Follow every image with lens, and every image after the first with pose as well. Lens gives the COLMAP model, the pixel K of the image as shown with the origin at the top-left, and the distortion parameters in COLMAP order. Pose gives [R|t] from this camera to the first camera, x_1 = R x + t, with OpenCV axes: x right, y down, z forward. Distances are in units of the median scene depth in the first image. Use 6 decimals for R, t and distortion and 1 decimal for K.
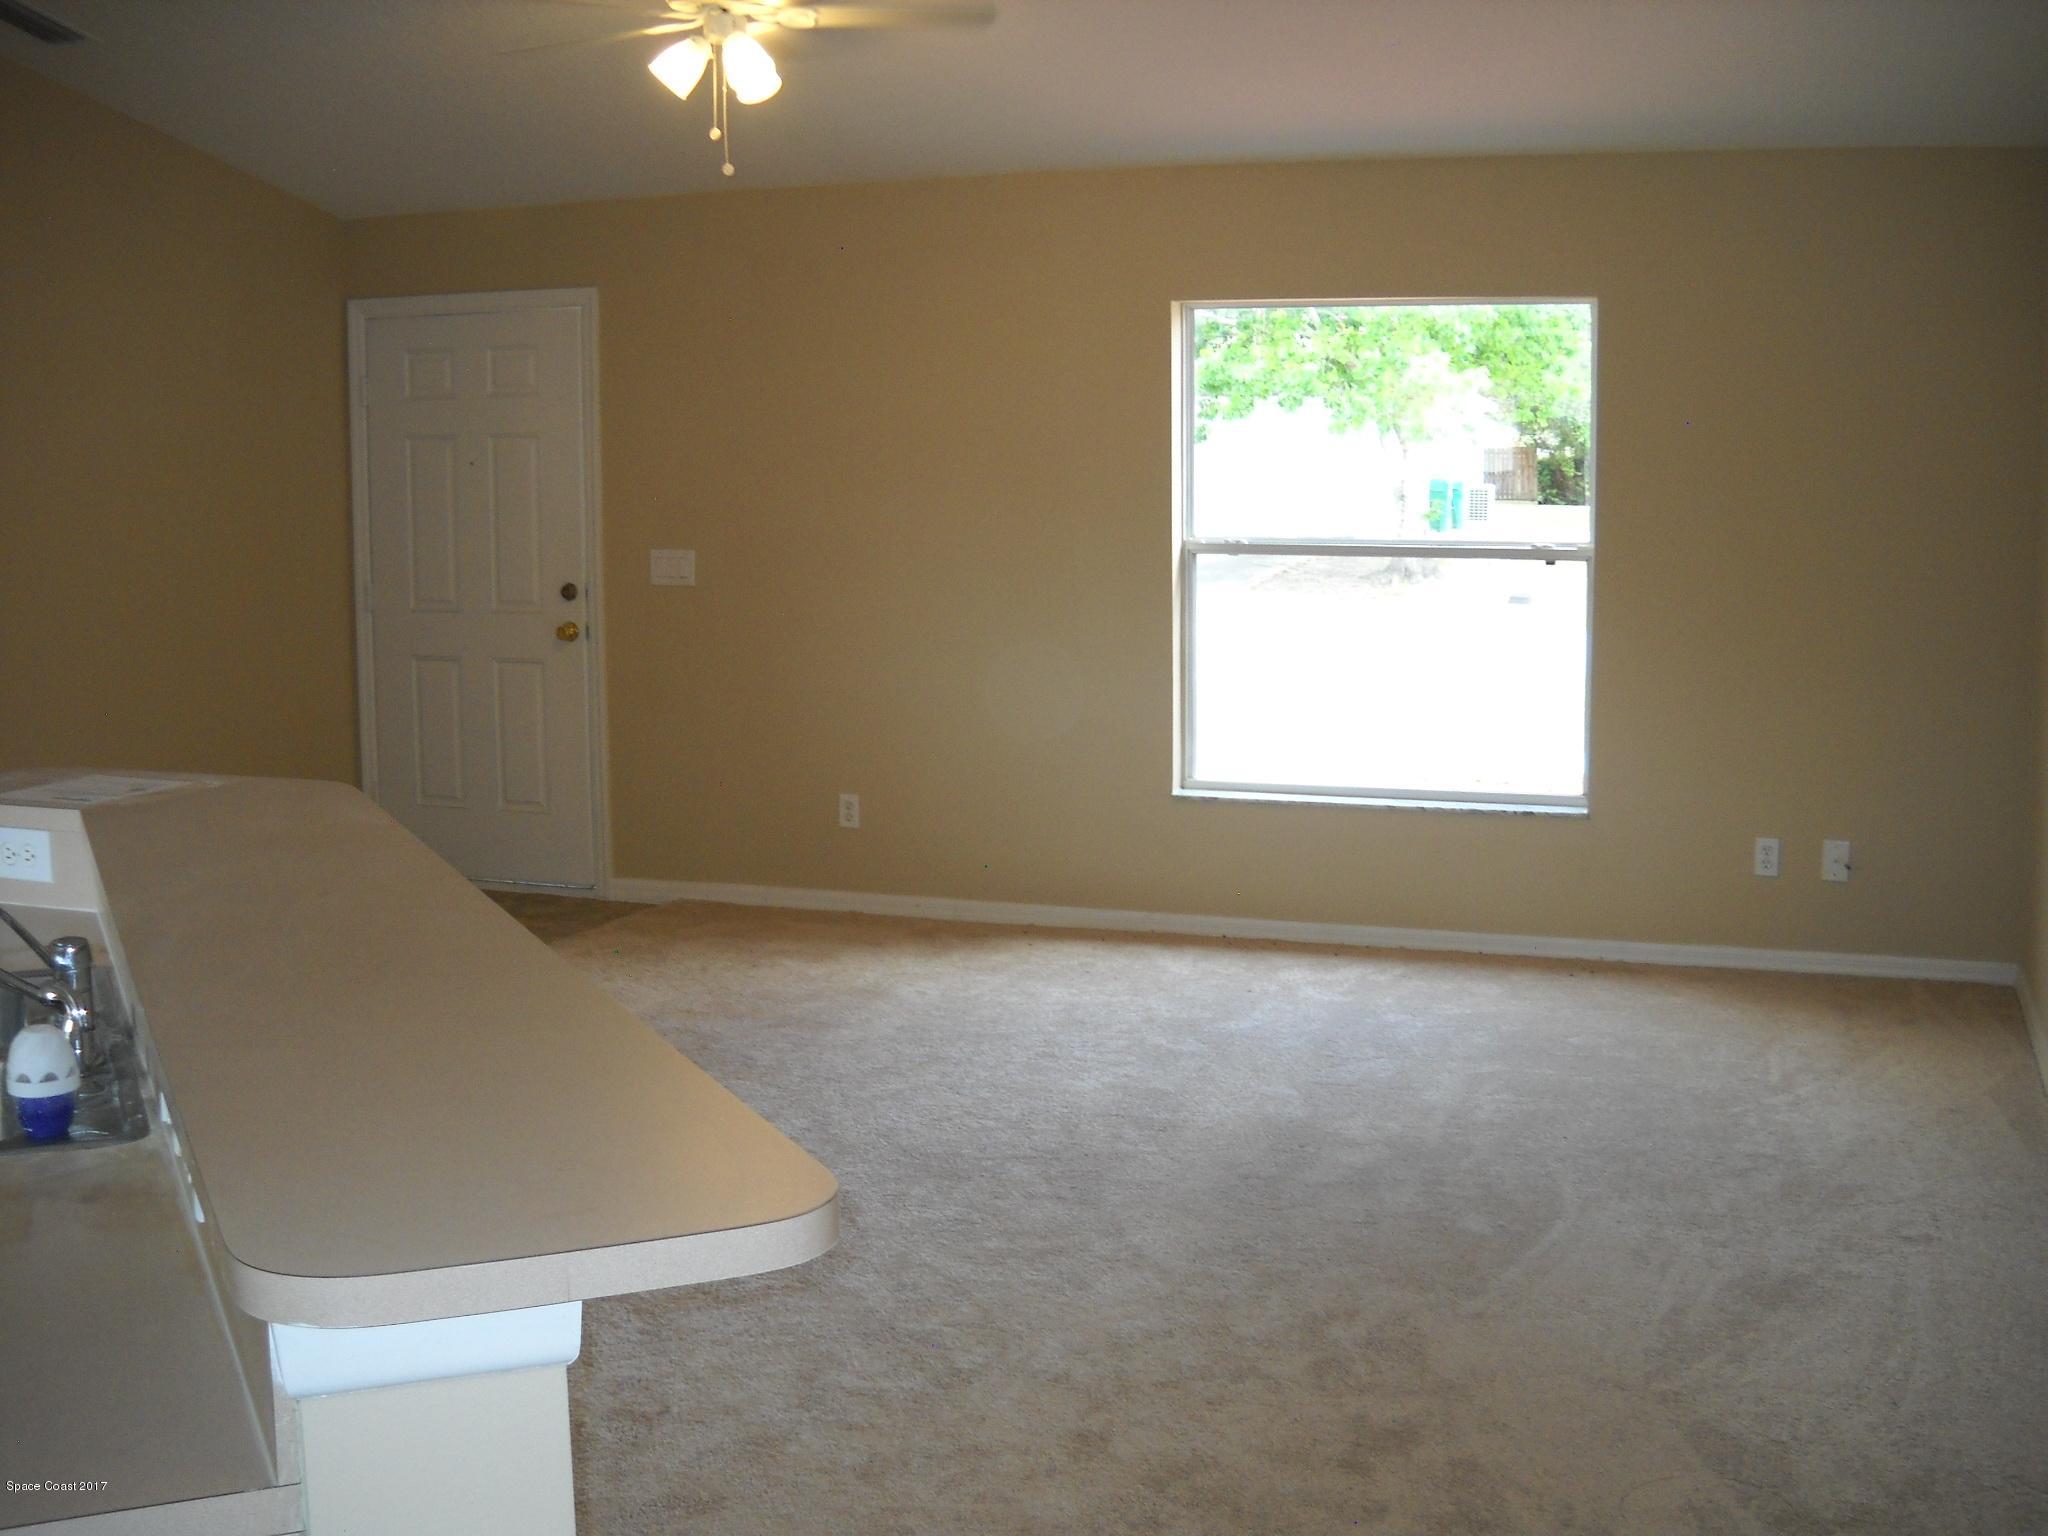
lens RADIAL K [[2323.1, 0, 1024.0], [0, 2323.1, 768.0], [0, 0, 1]] dist [-0.265162, 0.264725]
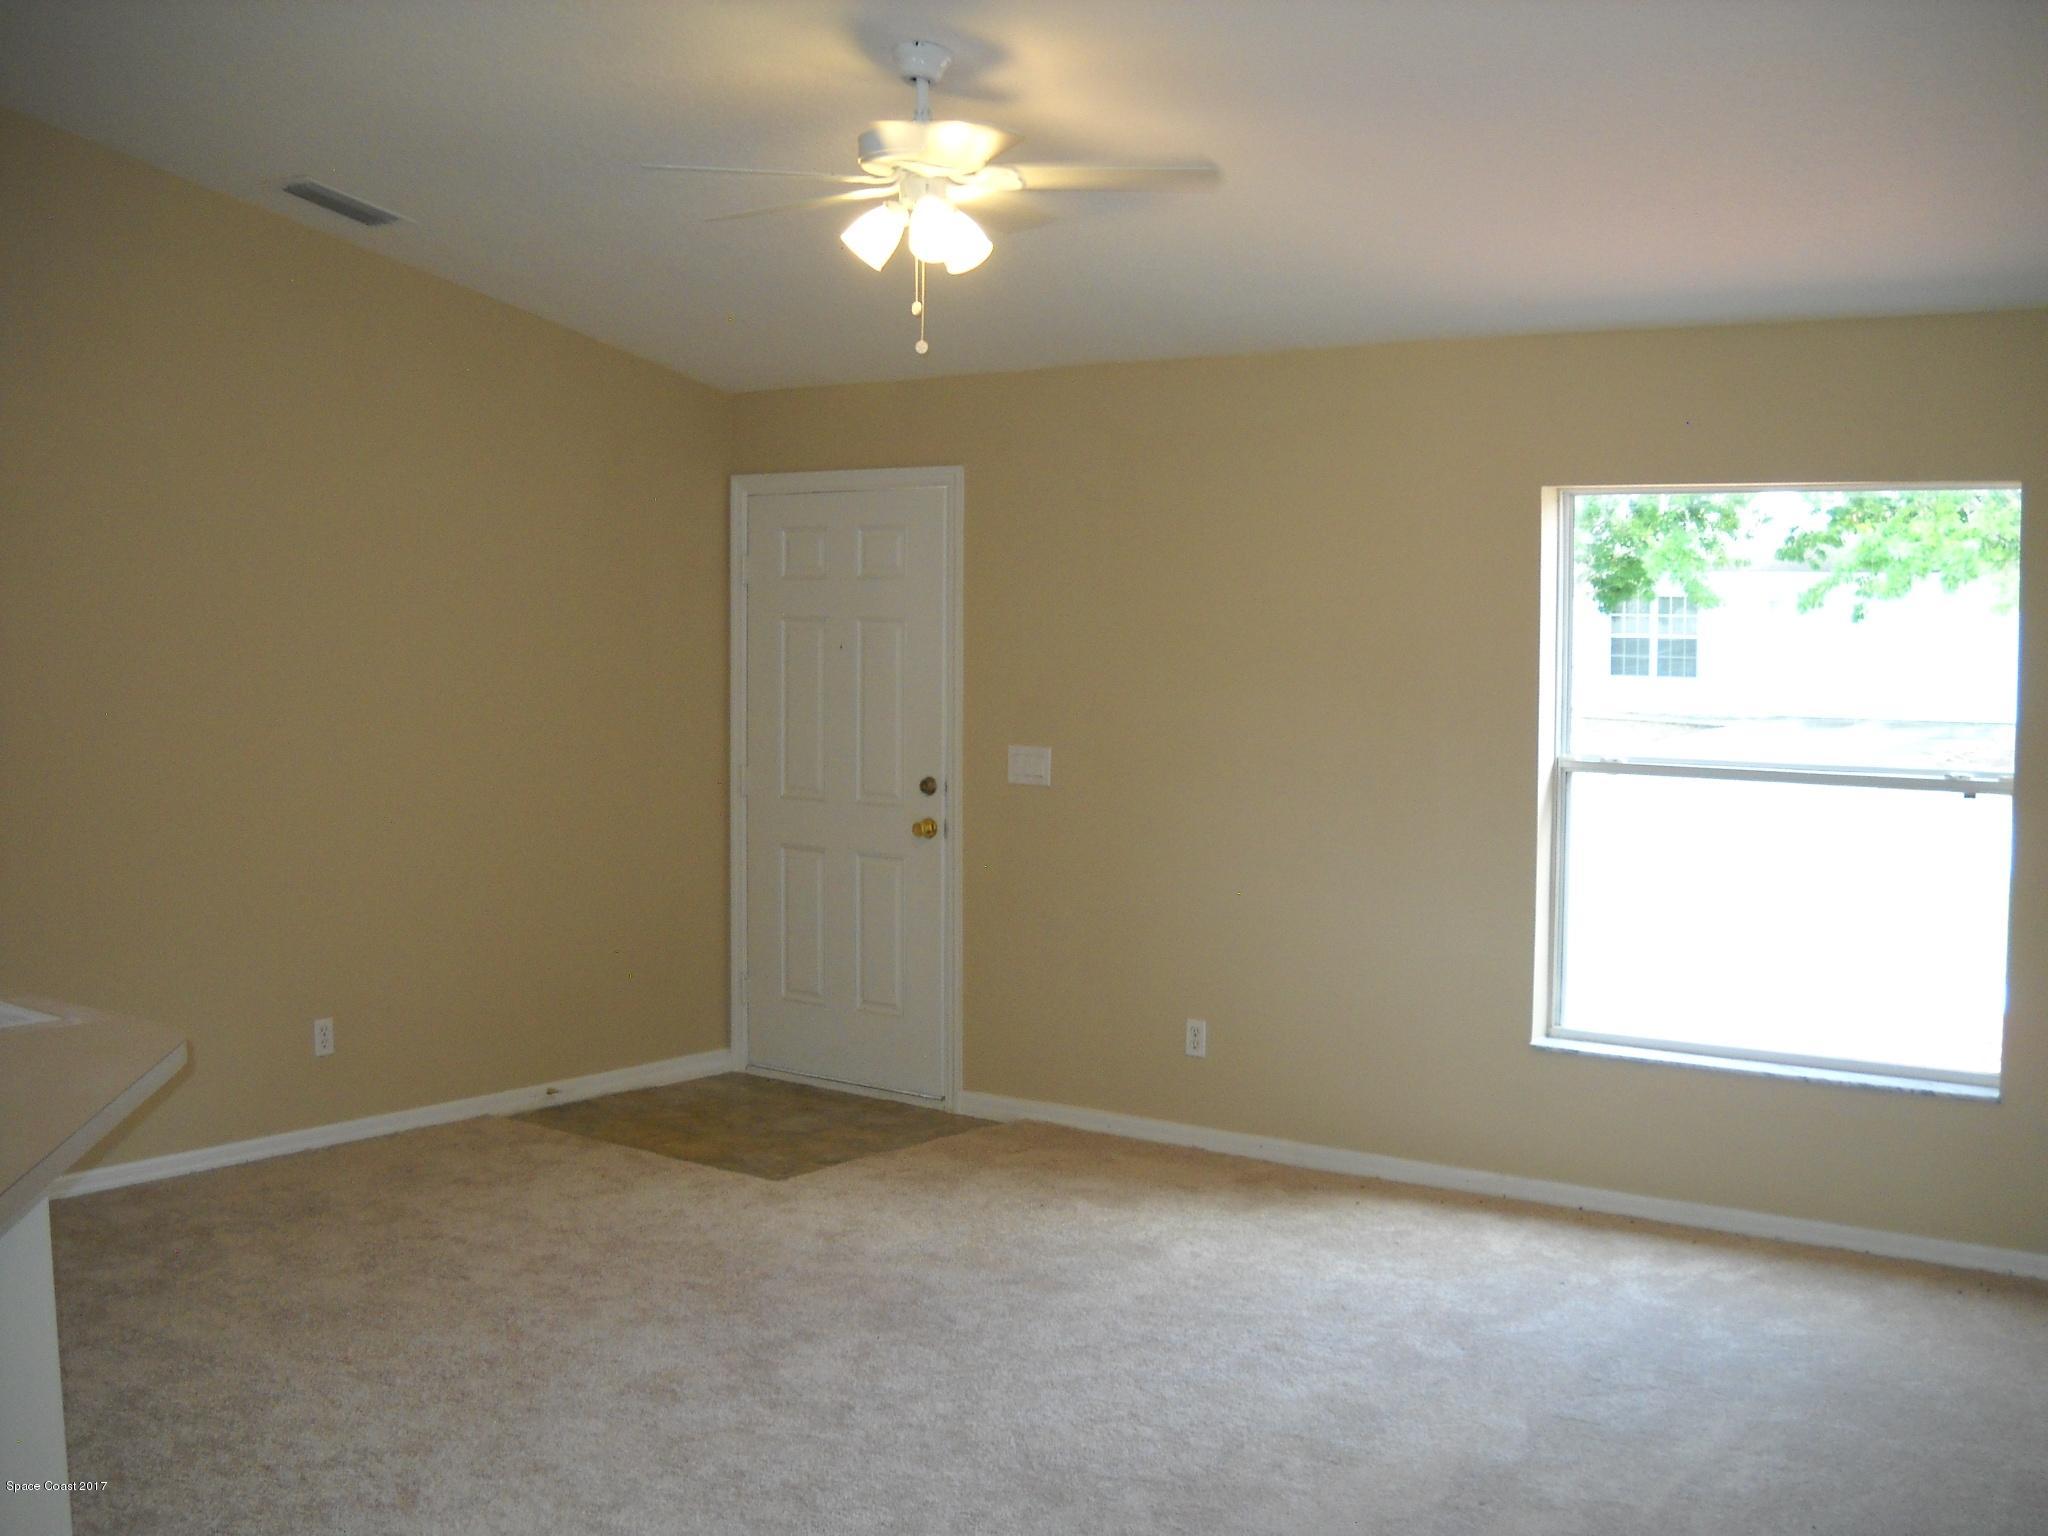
lens RADIAL K [[2323.1, 0, 1024.0], [0, 2323.1, 768.0], [0, 0, 1]] dist [-0.265162, 0.264725]
pose [[0.953279, 0.032093, -0.300383, 0.138884], [-0.052954, 0.996697, -0.061565, -0.029728], [0.297415, 0.074595, 0.951830, 0.108105]]
